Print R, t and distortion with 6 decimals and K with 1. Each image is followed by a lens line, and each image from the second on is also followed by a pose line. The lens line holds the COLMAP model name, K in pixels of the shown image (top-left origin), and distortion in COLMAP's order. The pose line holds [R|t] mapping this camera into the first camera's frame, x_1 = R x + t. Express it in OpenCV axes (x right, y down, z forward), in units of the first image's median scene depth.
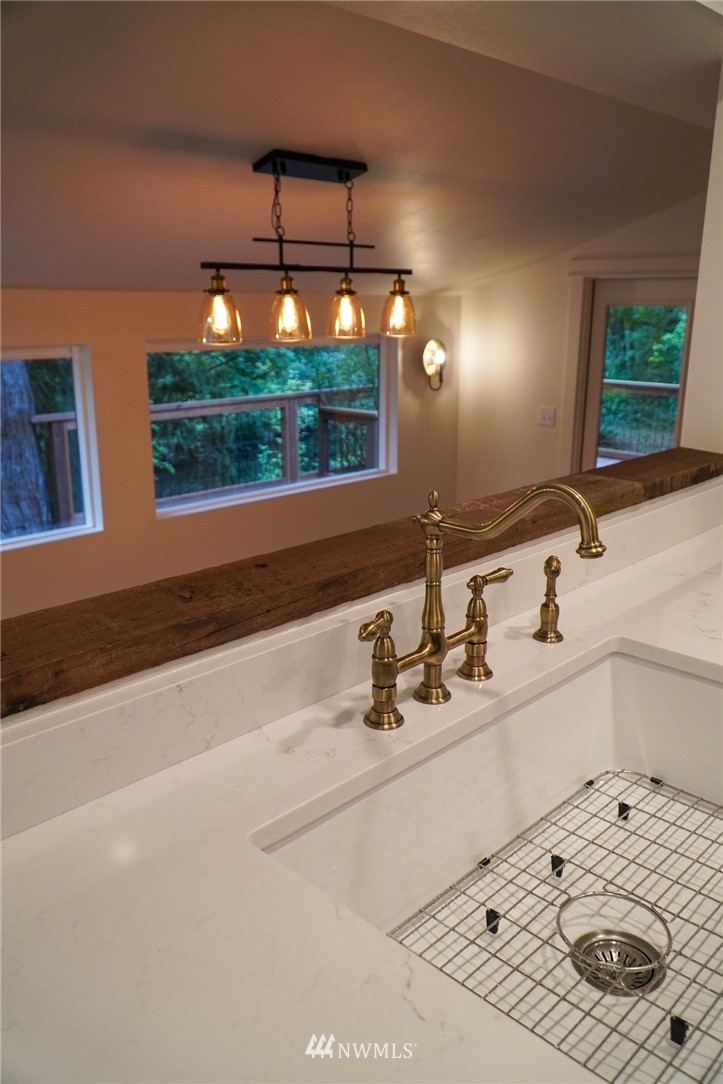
lens RADIAL K [[921.4, 0, 364.5], [0, 921.4, 546.1], [0, 0, 1]] dist [-0.011651, -0.000454]
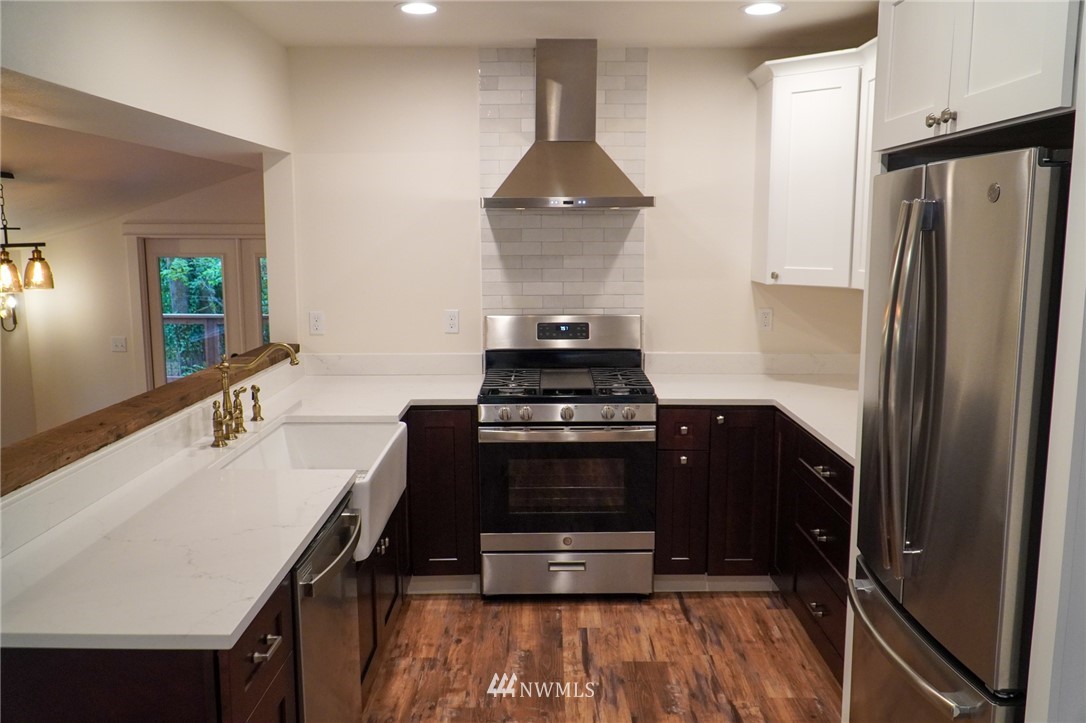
lens RADIAL K [[923.1, 0, 545.0], [0, 923.1, 363.3], [0, 0, 1]] dist [-0.011651, -0.000454]
pose [[0.745922, -0.099427, 0.658570, -0.341655], [0.176608, 0.982926, -0.051638, 0.091332], [-0.642191, 0.154827, 0.750746, -0.542222]]
